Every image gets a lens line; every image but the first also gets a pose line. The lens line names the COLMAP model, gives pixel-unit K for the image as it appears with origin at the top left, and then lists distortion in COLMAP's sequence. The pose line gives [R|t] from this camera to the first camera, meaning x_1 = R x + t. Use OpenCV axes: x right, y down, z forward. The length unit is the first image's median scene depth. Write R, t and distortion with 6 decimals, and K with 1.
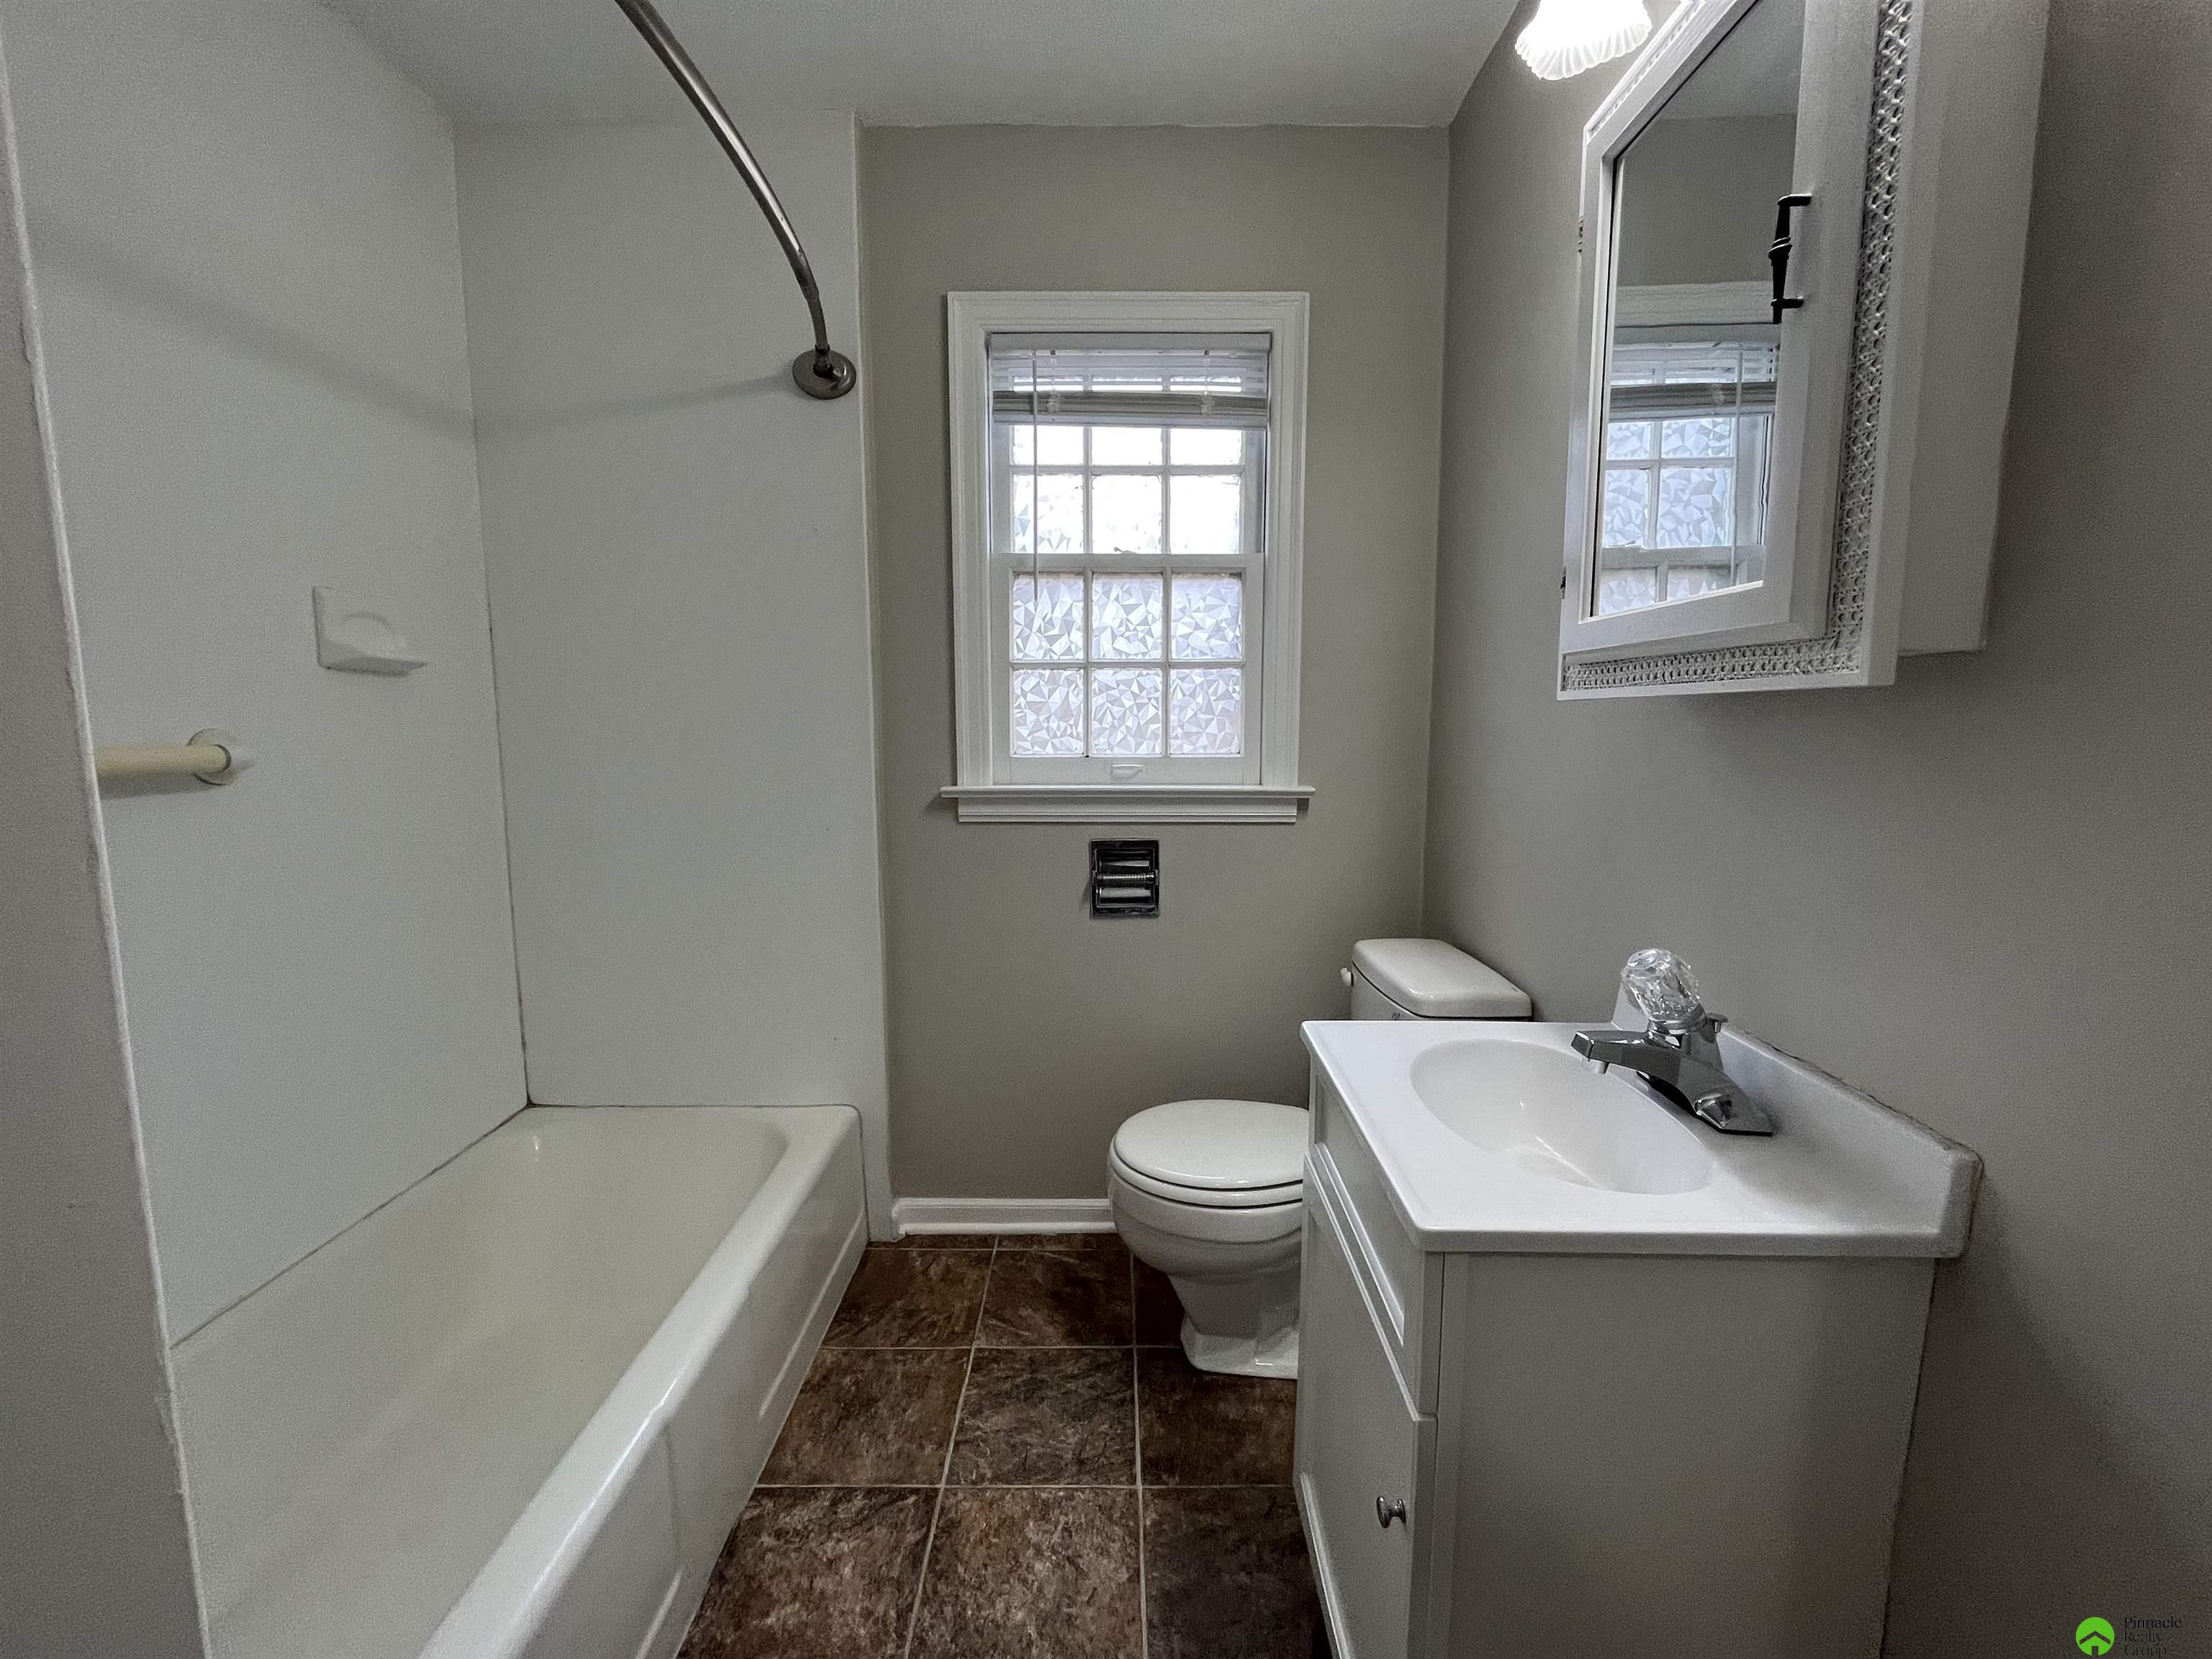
lens RADIAL K [[891.1, 0, 1107.3], [0, 891.1, 818.8], [0, 0, 1]] dist [-0.003343, 0.000049]
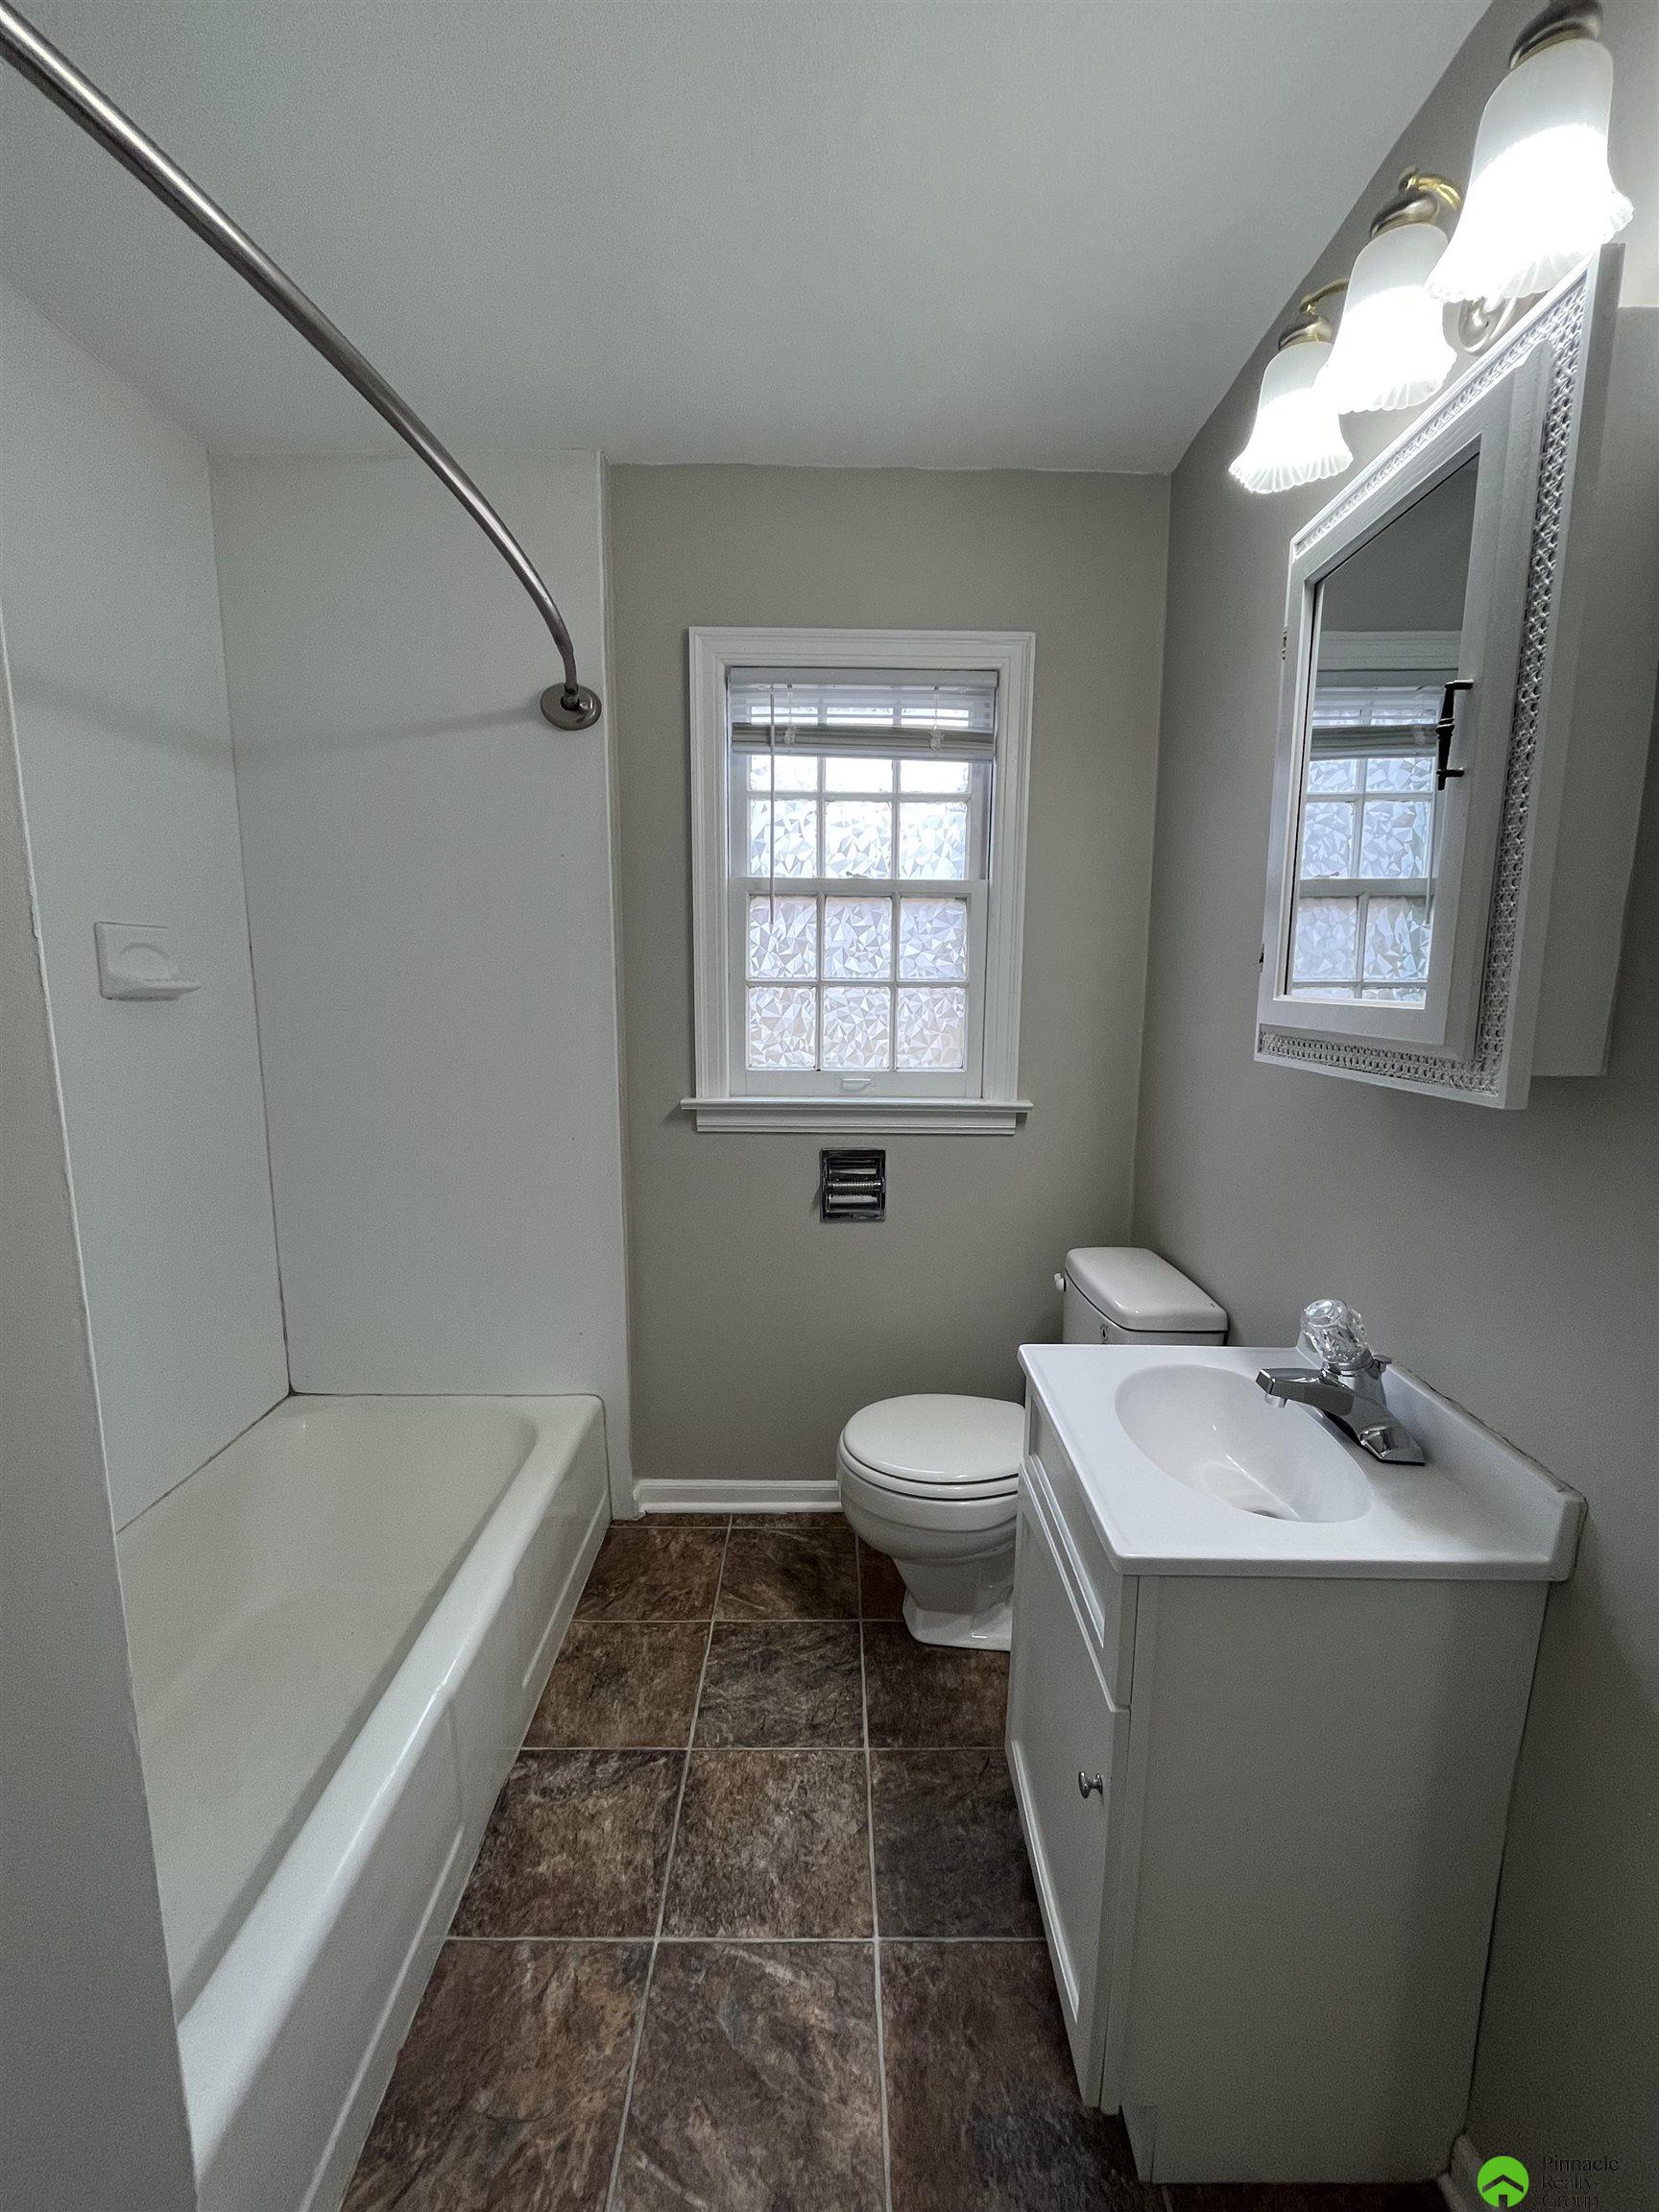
lens RADIAL K [[891.1, 0, 833.4], [0, 891.1, 1106.8], [0, 0, 1]] dist [-0.003343, 0.000049]
pose [[0.999902, 0.007105, 0.012035, -0.023218], [-0.007531, 0.999334, 0.035703, -0.085855], [-0.011773, -0.035790, 0.999290, -0.077911]]
